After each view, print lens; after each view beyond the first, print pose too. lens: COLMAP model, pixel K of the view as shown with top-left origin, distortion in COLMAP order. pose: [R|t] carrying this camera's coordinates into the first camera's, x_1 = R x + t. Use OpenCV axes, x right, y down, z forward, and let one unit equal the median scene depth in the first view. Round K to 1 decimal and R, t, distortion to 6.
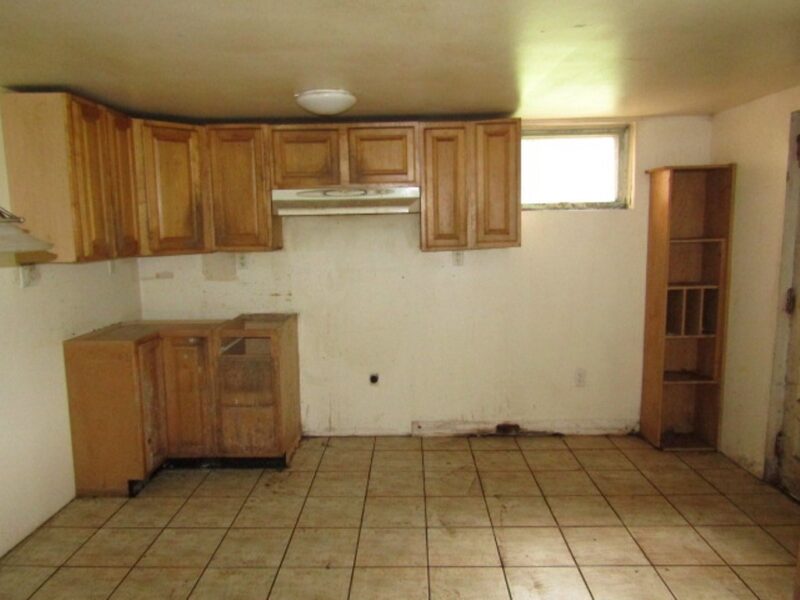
lens RADIAL K [[577.3, 0, 400.0], [0, 577.3, 300.0], [0, 0, 1]] dist [-0.004396, 0.007805]
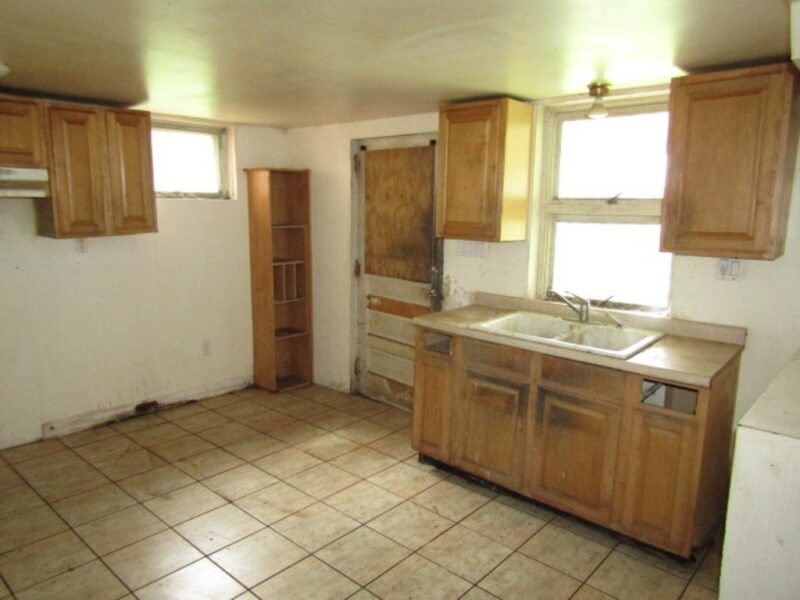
lens RADIAL K [[577.3, 0, 400.0], [0, 577.3, 300.0], [0, 0, 1]] dist [-0.004396, 0.007805]
pose [[0.647878, -0.096602, 0.755594, -0.318601], [0.072673, 0.995240, 0.064927, -0.004967], [-0.758269, 0.012846, 0.651815, -0.035544]]
